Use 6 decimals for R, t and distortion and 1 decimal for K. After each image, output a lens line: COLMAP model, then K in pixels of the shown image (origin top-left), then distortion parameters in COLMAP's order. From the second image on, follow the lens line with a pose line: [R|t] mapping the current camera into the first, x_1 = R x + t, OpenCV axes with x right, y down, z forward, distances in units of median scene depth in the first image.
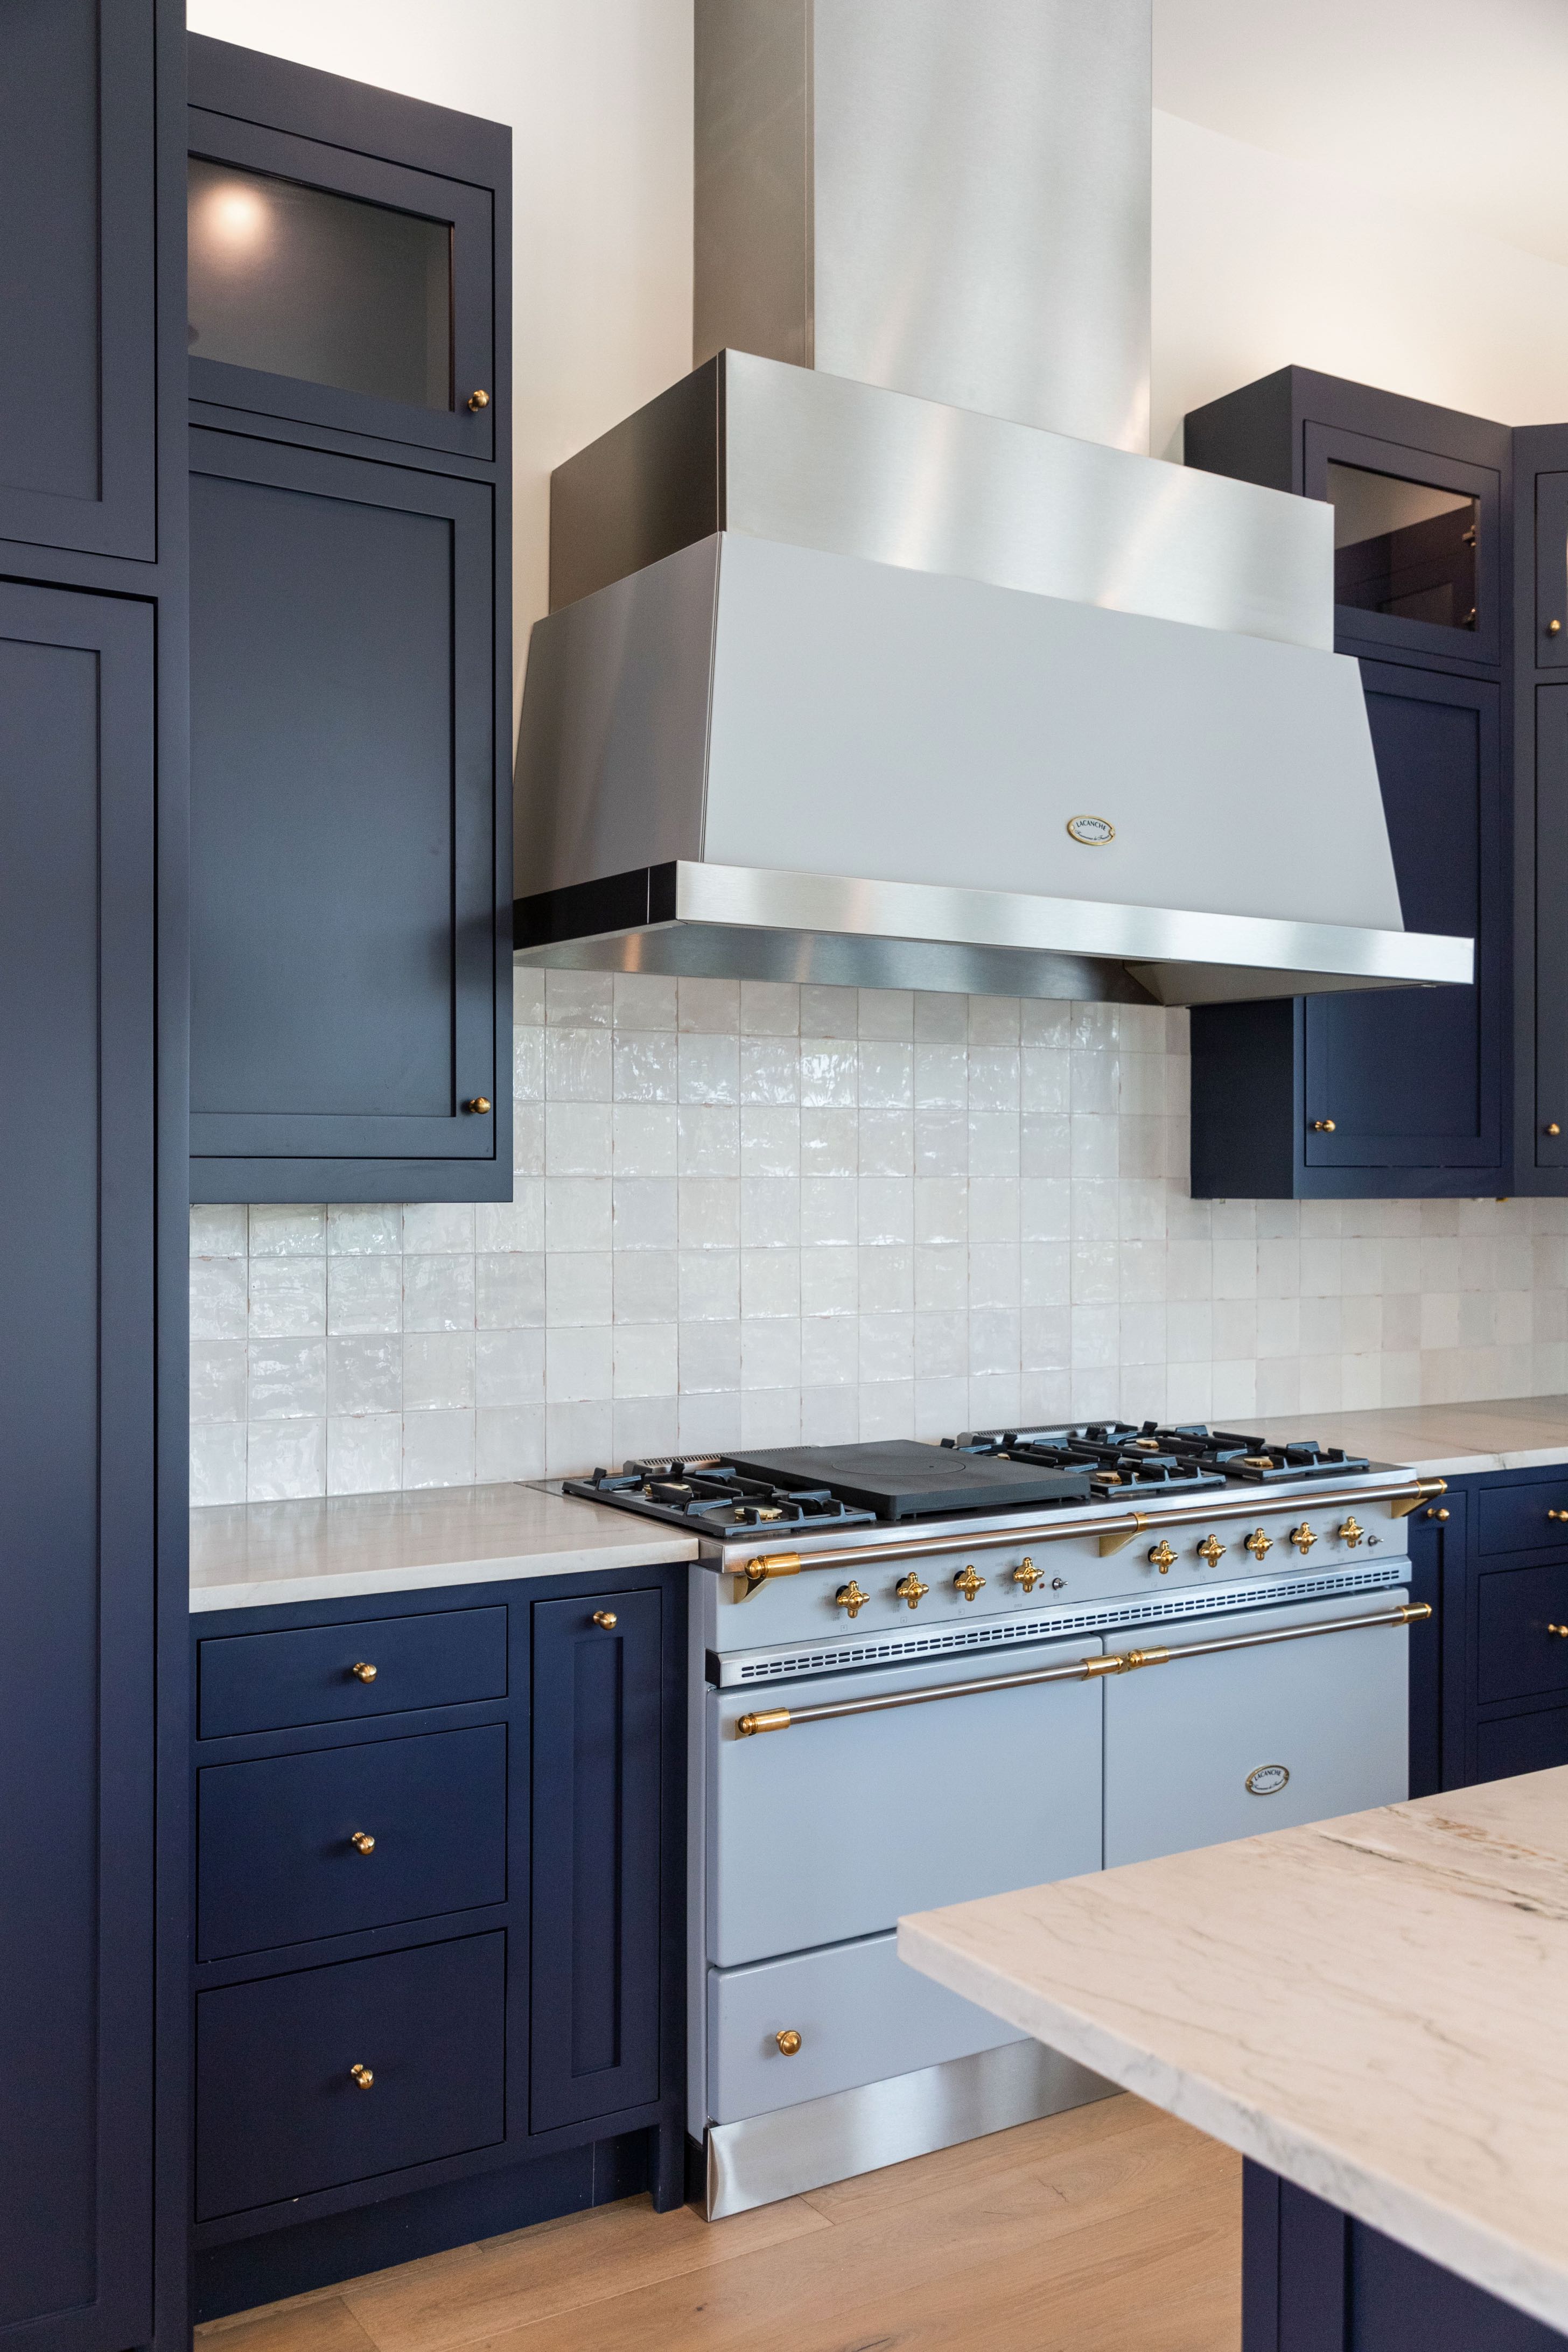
lens RADIAL K [[2015.6, 0, 779.5], [0, 2015.6, 1176.5], [0, 0, 1]] dist [0.001949, -0.014949]
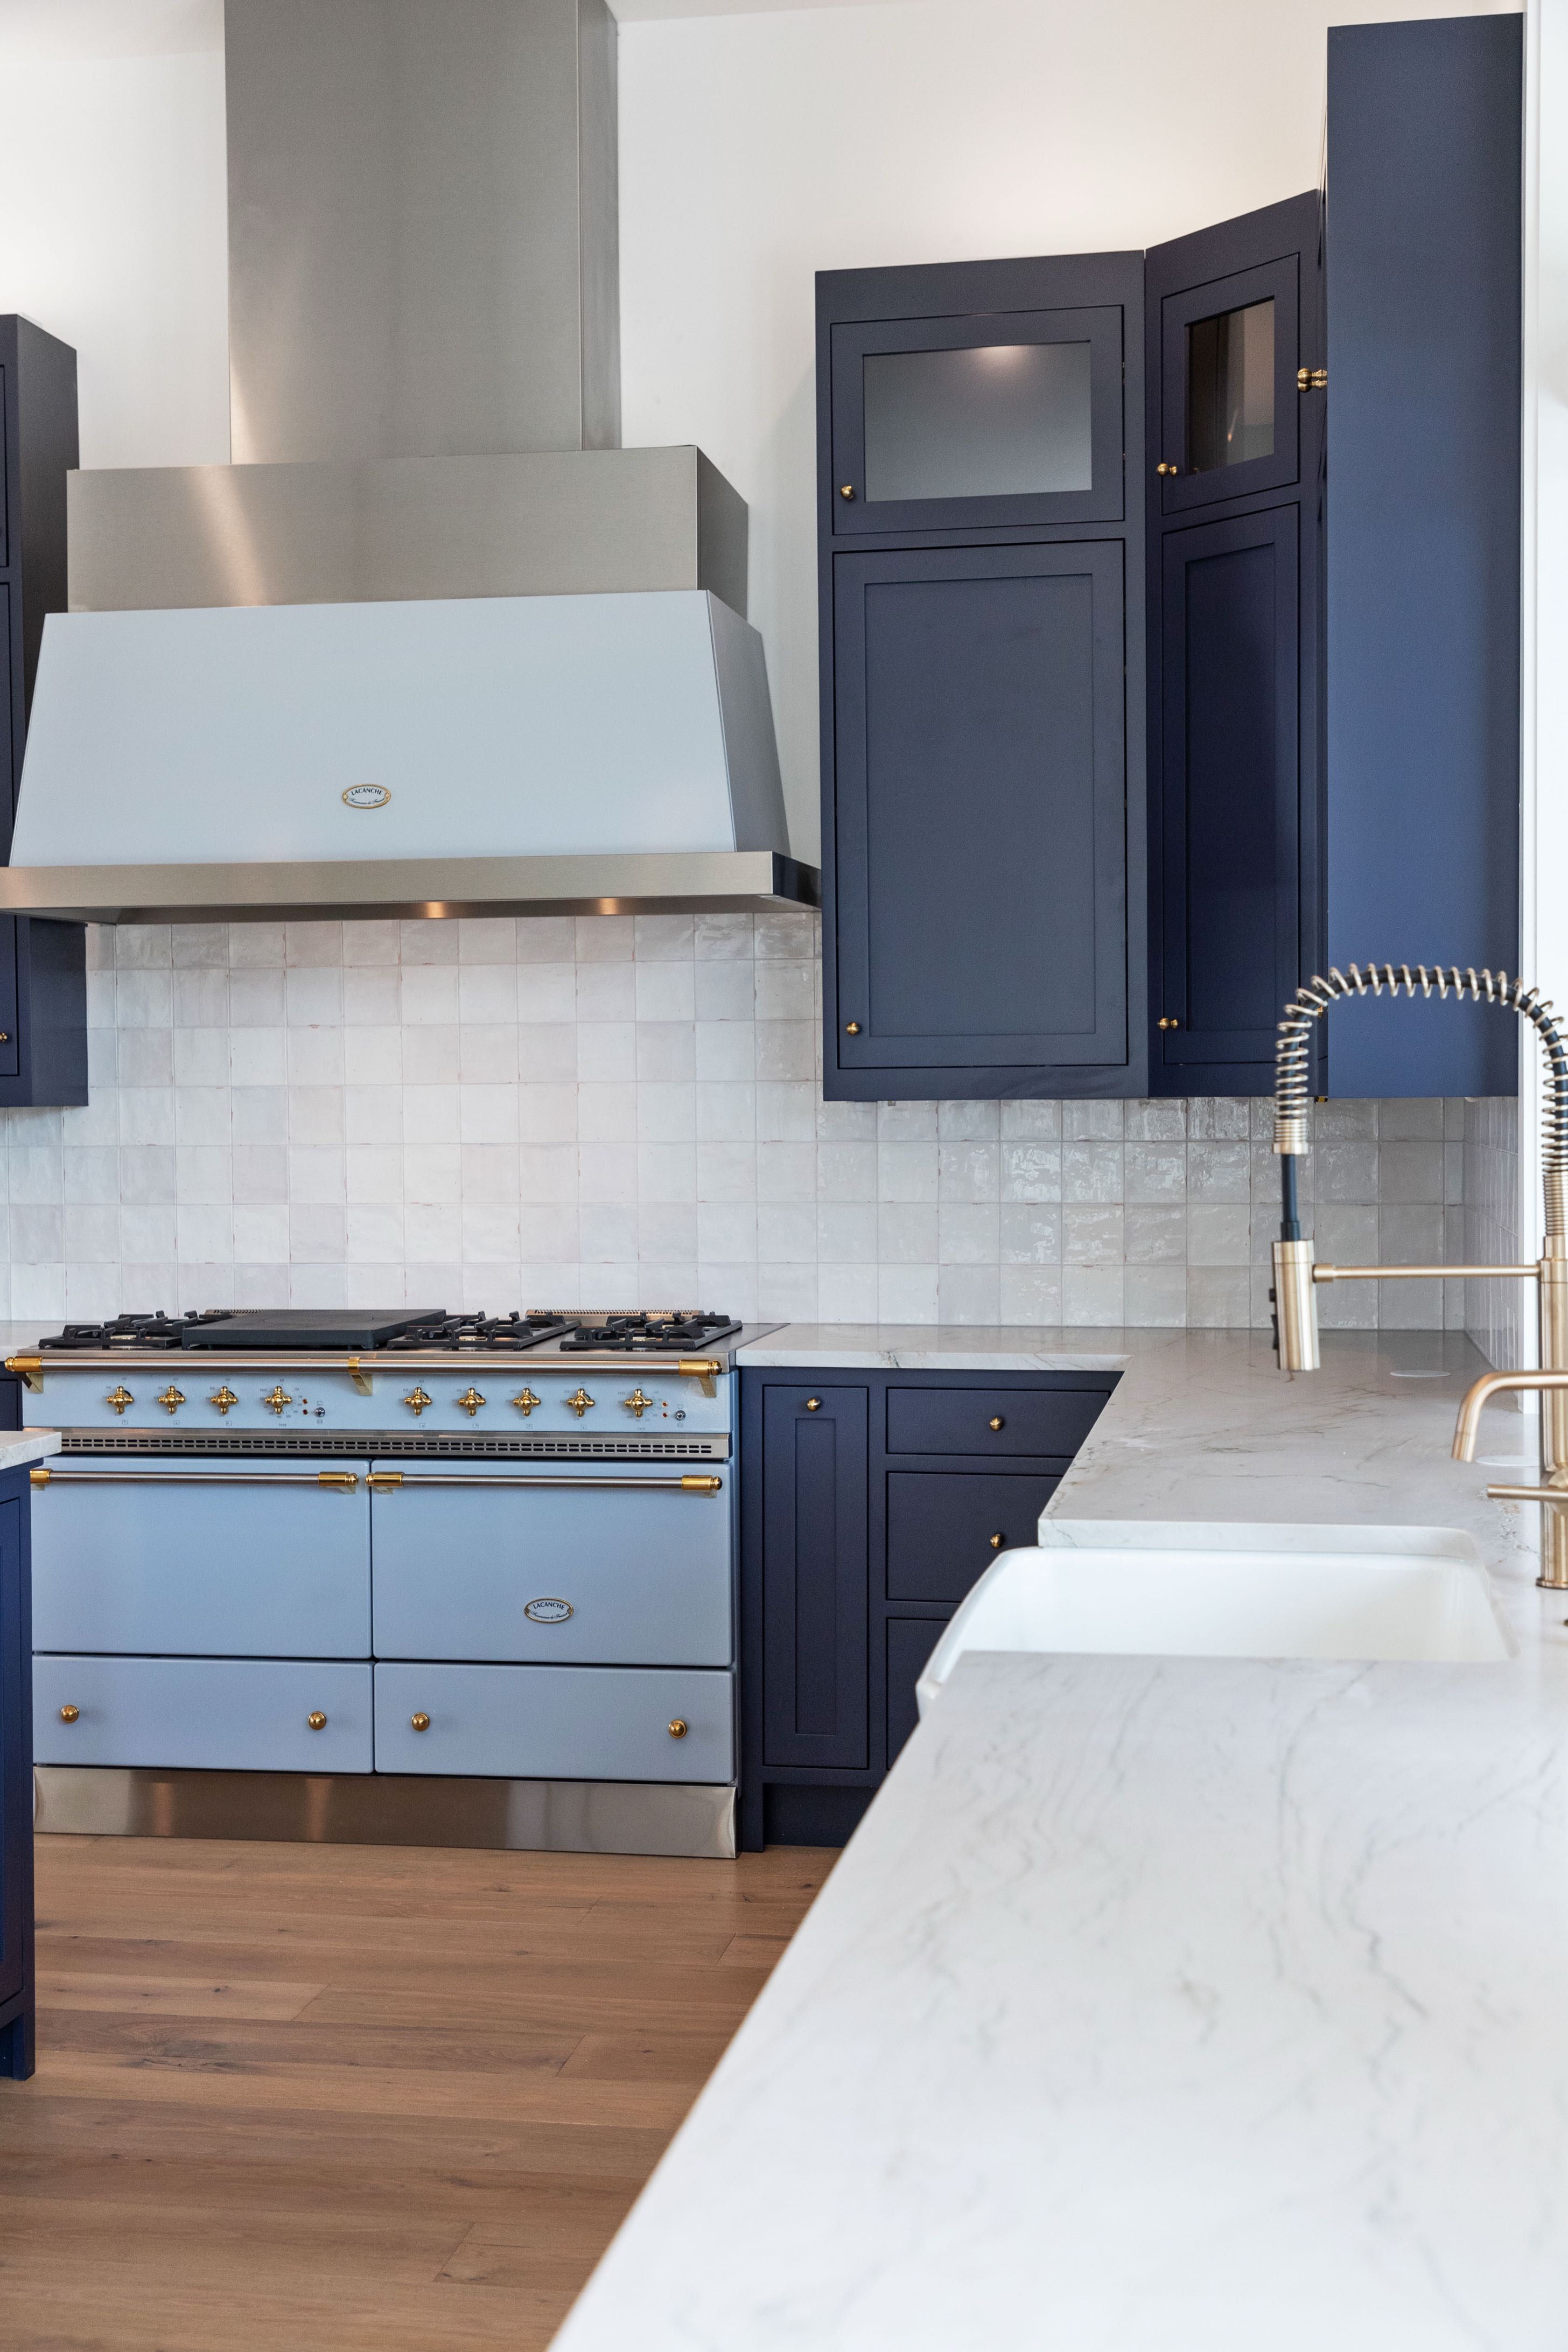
lens RADIAL K [[2920.6, 0, 794.9], [0, 2920.6, 1180.7], [0, 0, 1]] dist [0.055743, 0.000000]
pose [[0.750393, 0.013129, -0.660862, 1.364024], [0.010819, 0.999425, 0.032140, 0.004163], [0.660903, -0.031267, 0.749819, -0.136361]]
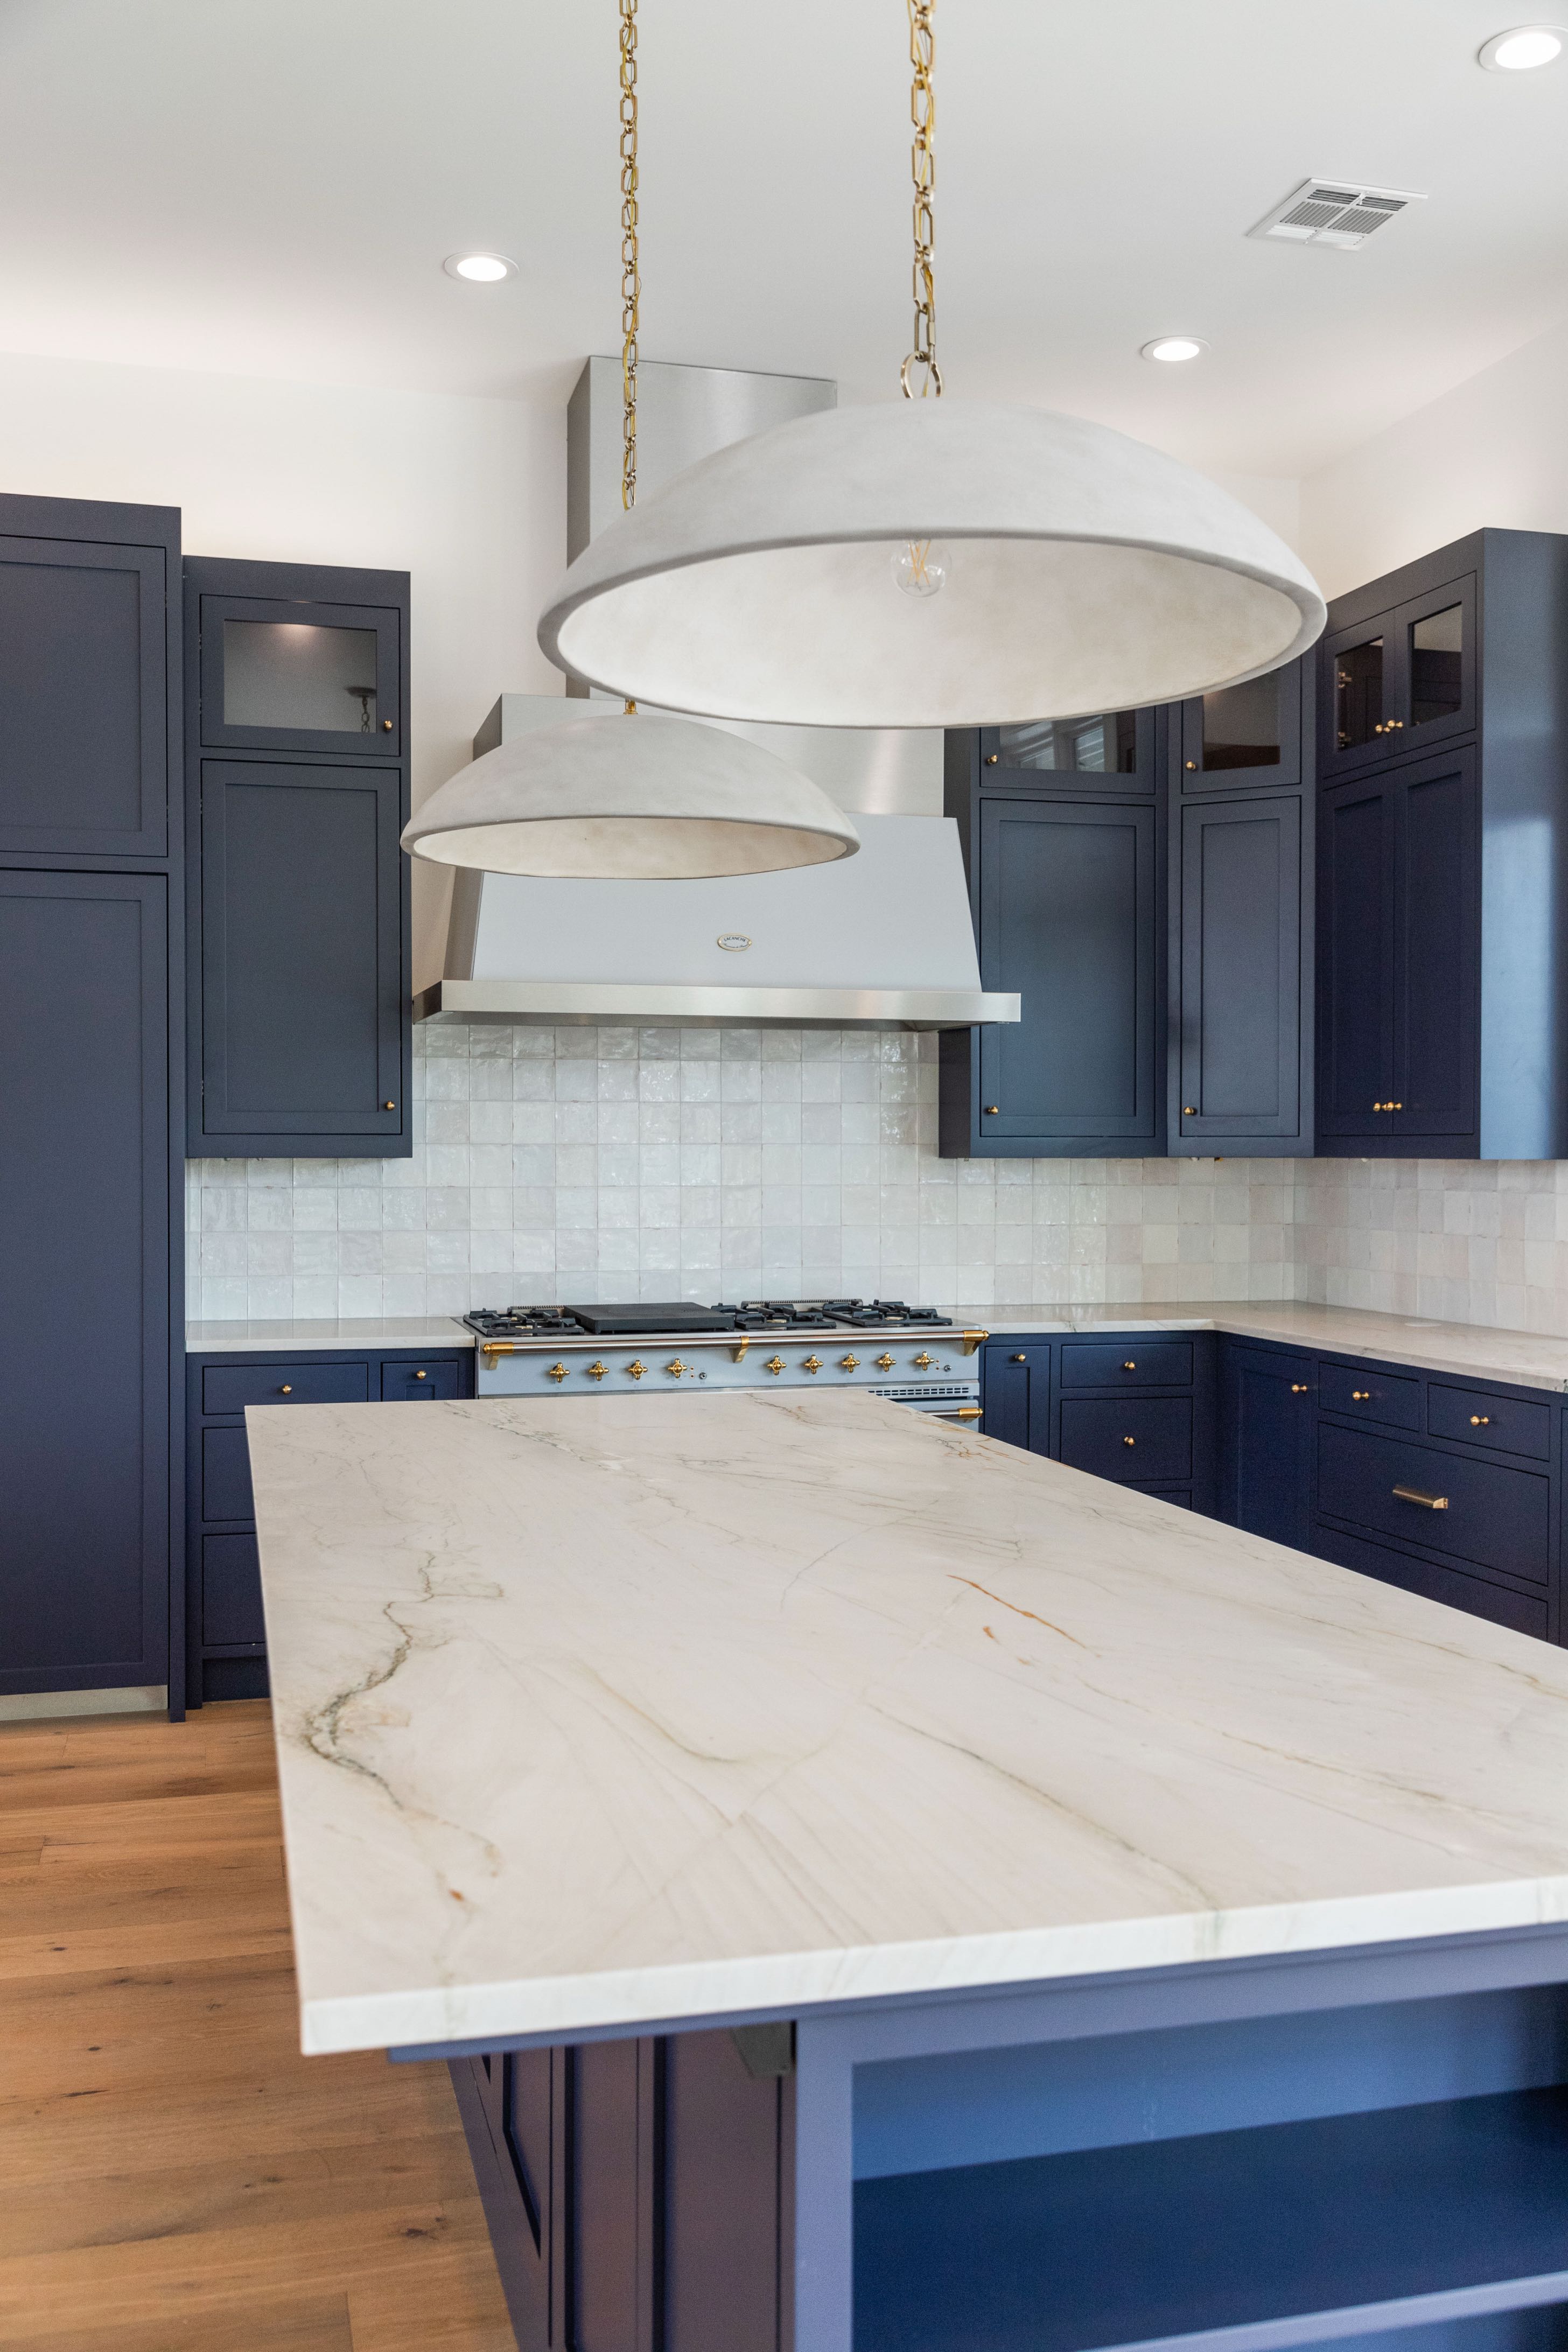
lens RADIAL K [[2015.6, 0, 788.3], [0, 2015.6, 1164.9], [0, 0, 1]] dist [0.001949, -0.014949]
pose [[0.960429, 0.002552, -0.278513, 0.614298], [0.000310, 0.999948, 0.010234, 0.000731], [0.278524, -0.009915, 0.960378, -0.583310]]
